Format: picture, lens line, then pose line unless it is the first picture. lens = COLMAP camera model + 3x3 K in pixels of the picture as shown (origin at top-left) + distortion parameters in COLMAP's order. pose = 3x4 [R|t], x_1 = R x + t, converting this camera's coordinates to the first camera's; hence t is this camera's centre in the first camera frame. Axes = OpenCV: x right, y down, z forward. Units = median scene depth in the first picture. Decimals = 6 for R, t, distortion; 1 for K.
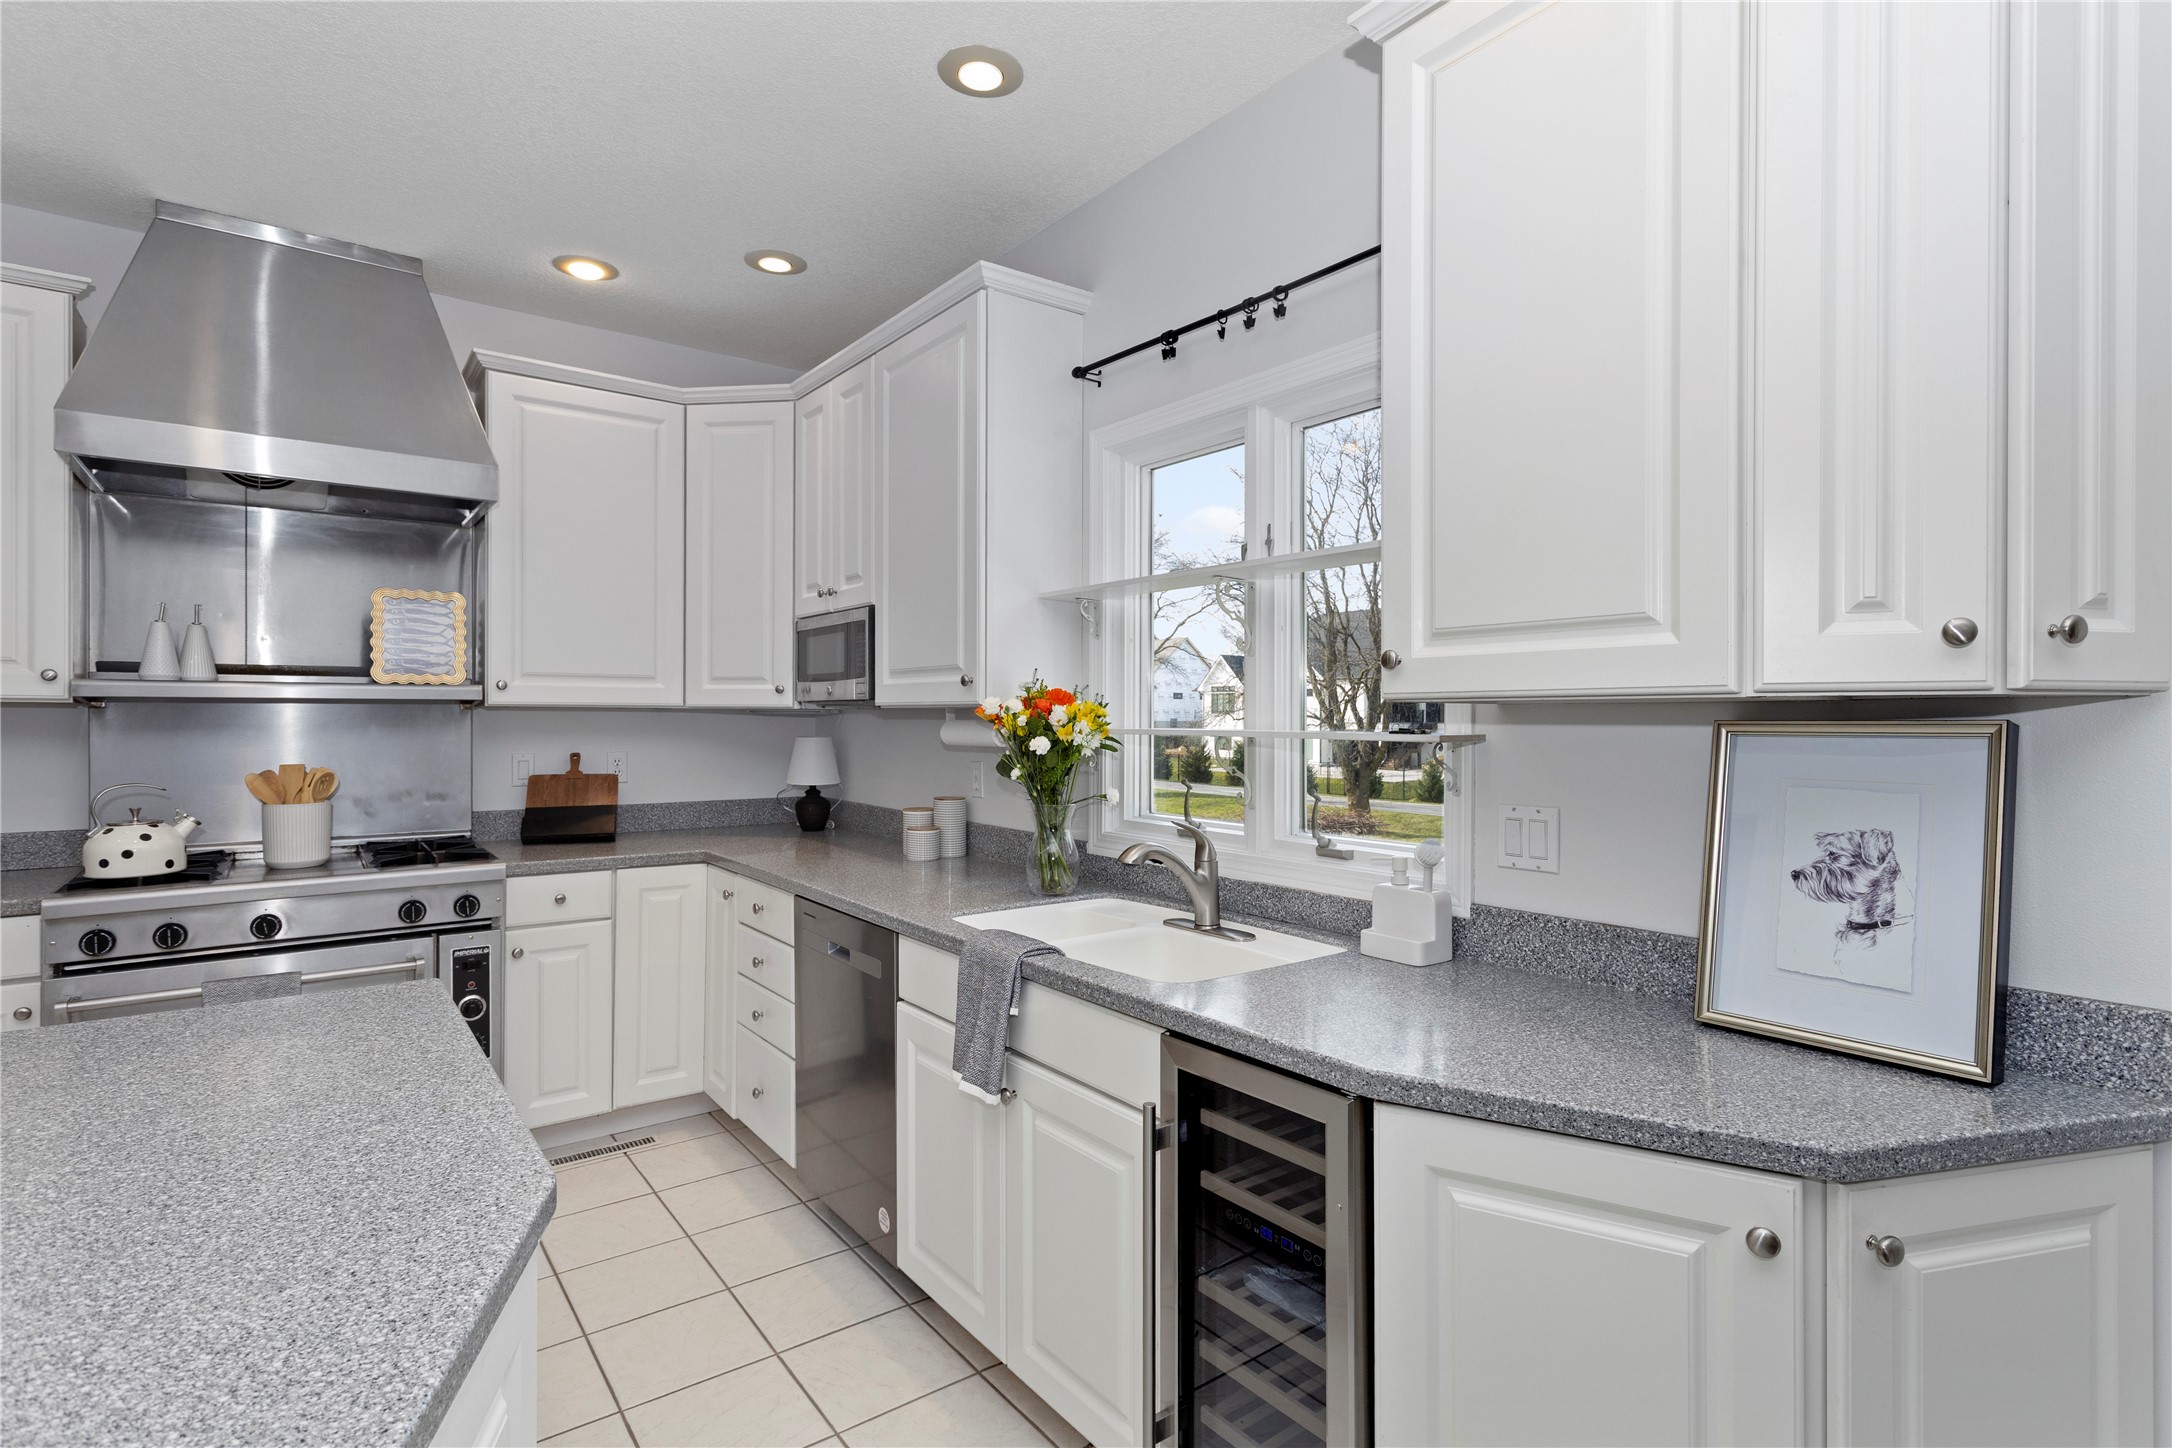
lens RADIAL K [[1045.6, 0, 1086.3], [0, 1045.6, 718.2], [0, 0, 1]] dist [0.001542, -0.000015]
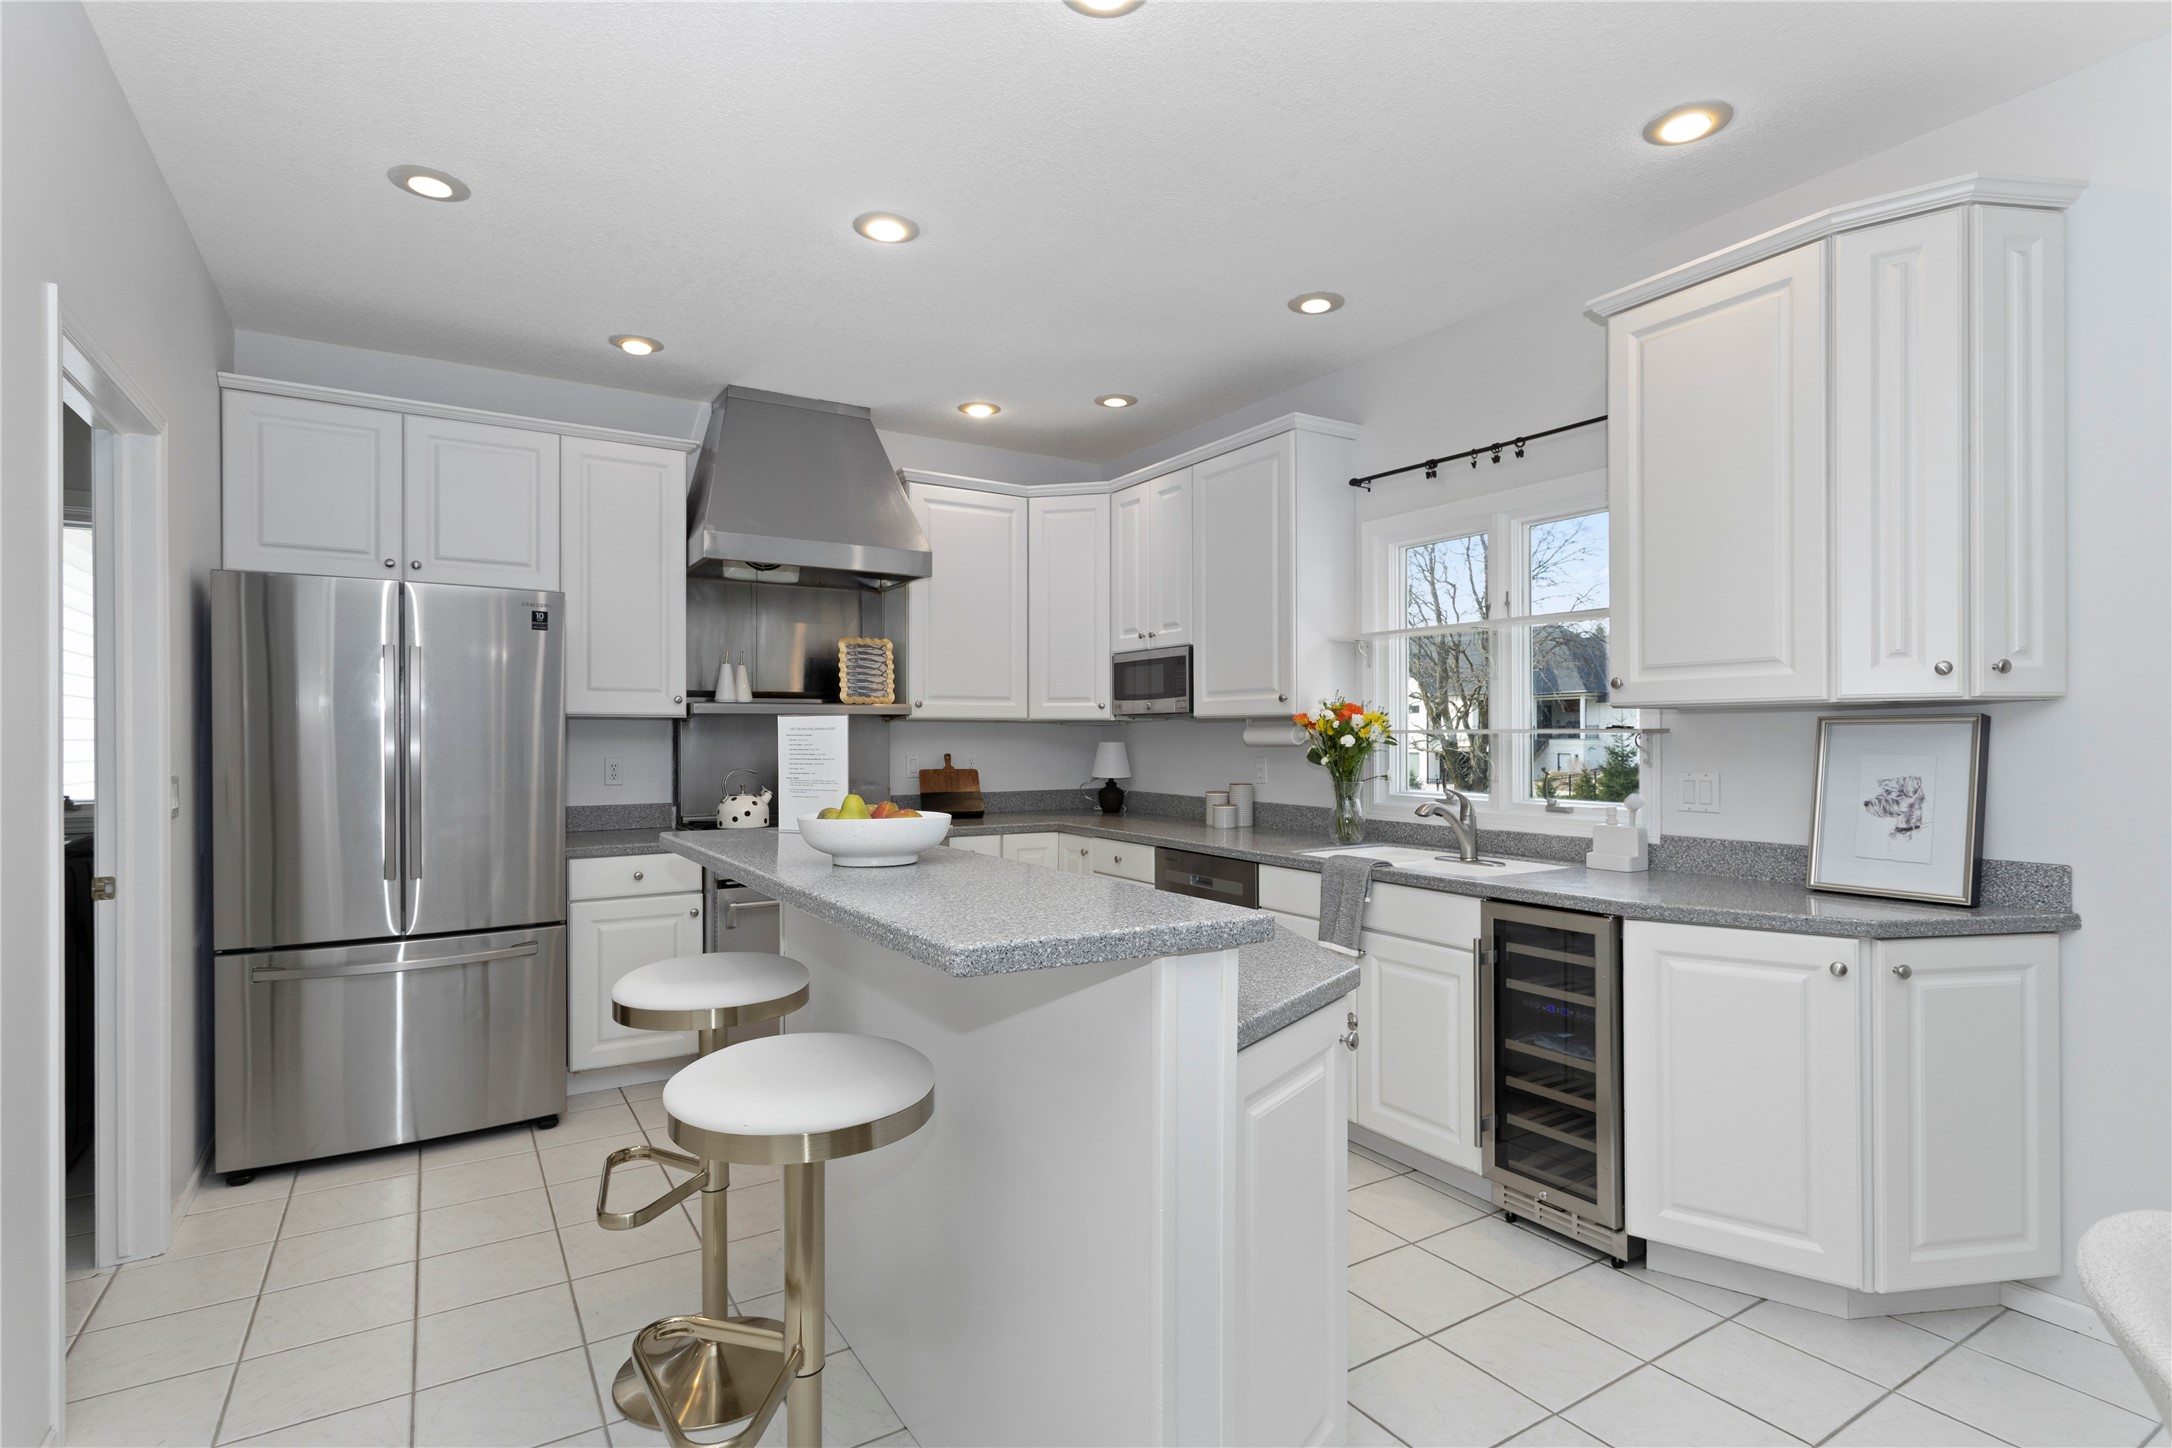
lens RADIAL K [[1048.5, 0, 1080.6], [0, 1048.5, 734.3], [0, 0, 1]] dist [-0.000222, 0.000128]
pose [[0.995649, -0.004912, -0.093055, -0.291289], [0.004625, 0.999984, -0.003298, 0.020279], [0.093070, 0.002854, 0.995656, -0.540832]]
